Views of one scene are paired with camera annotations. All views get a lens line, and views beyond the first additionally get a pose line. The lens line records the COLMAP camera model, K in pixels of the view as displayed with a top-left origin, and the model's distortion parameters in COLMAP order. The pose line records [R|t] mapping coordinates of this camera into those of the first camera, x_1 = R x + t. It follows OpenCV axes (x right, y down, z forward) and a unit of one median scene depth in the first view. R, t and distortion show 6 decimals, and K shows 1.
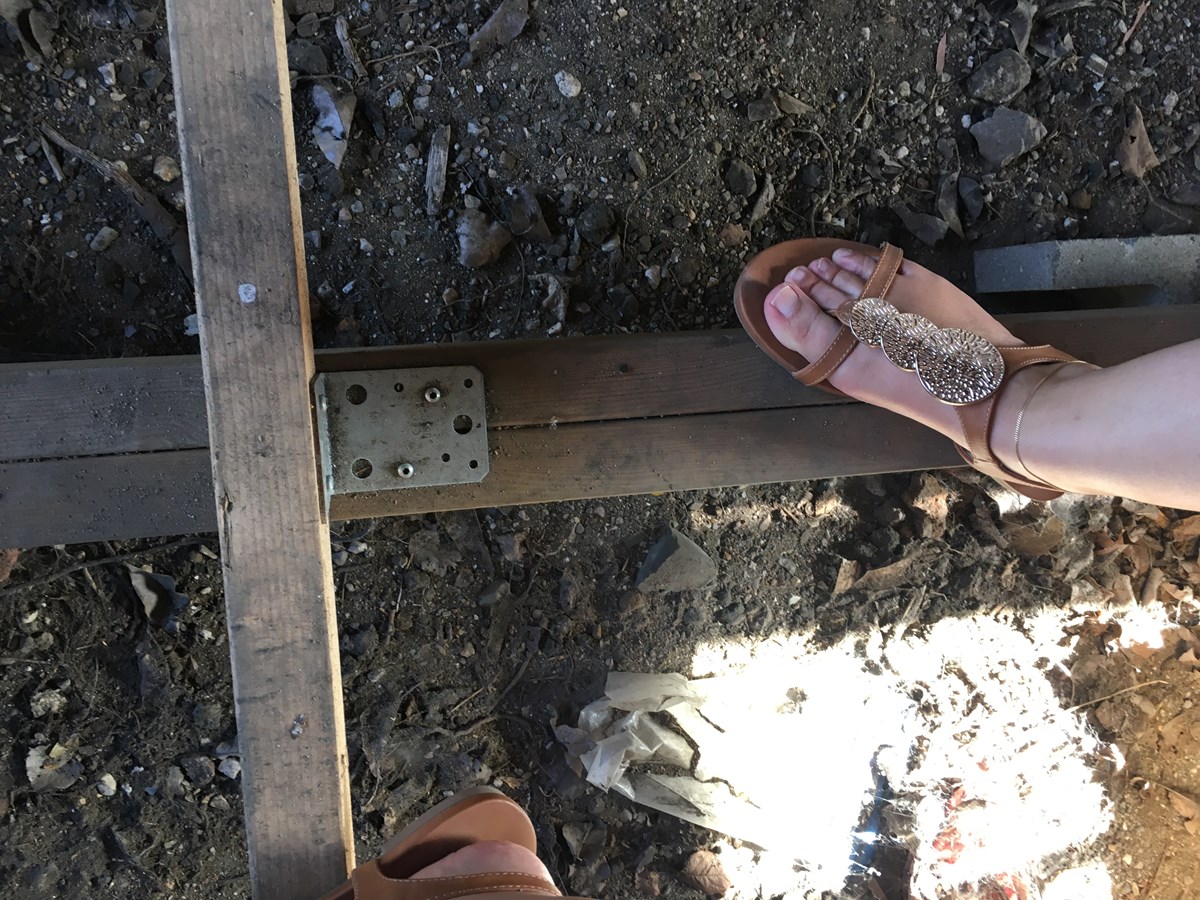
lens RADIAL K [[1021.8, 0, 599.3], [0, 1021.8, 452.5], [0, 0, 1]] dist [0.083854, -0.108320]
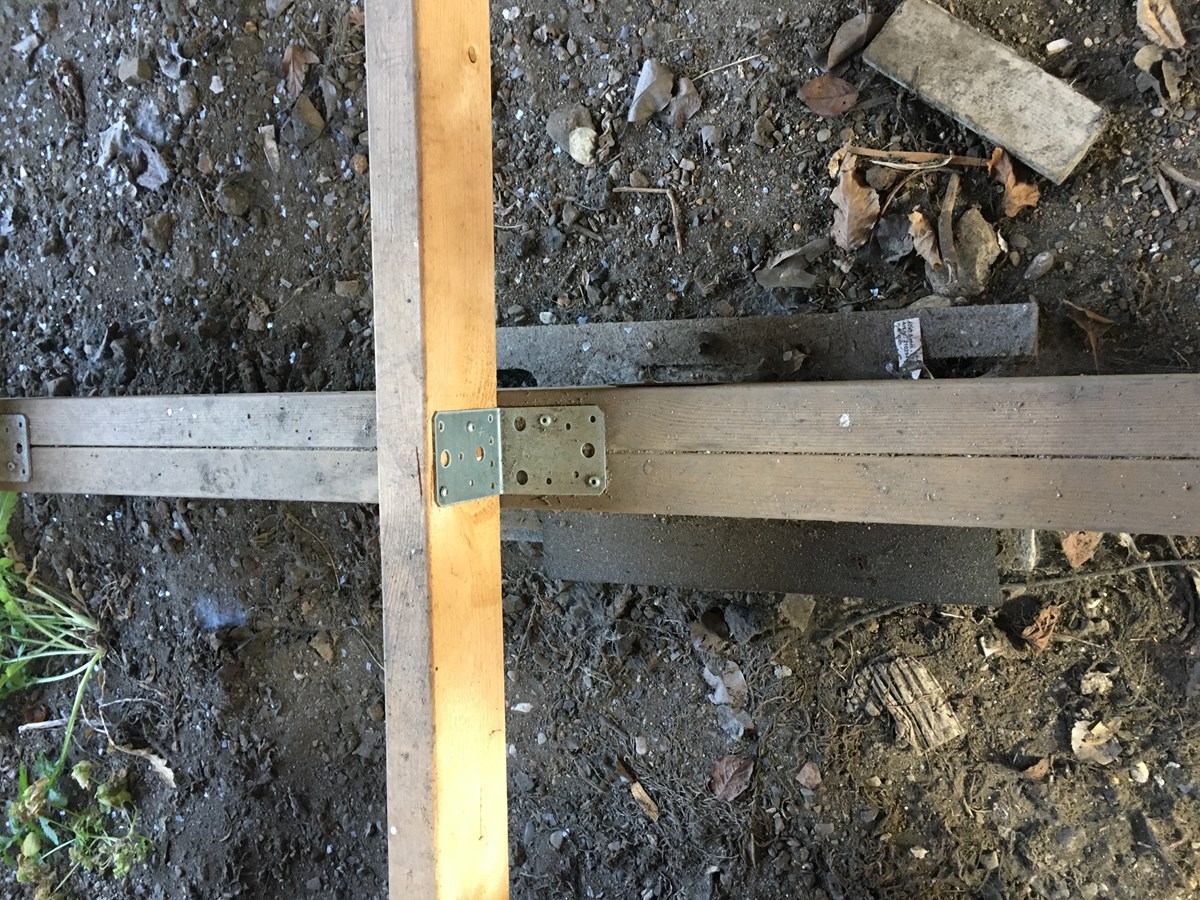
lens RADIAL K [[1021.8, 0, 599.9], [0, 1021.8, 450.5], [0, 0, 1]] dist [0.083854, -0.108320]
pose [[0.785022, 0.073401, -0.615104, -0.284956], [-0.094819, 0.995492, -0.002219, 0.046633], [0.612168, 0.060065, 0.788443, -0.211267]]
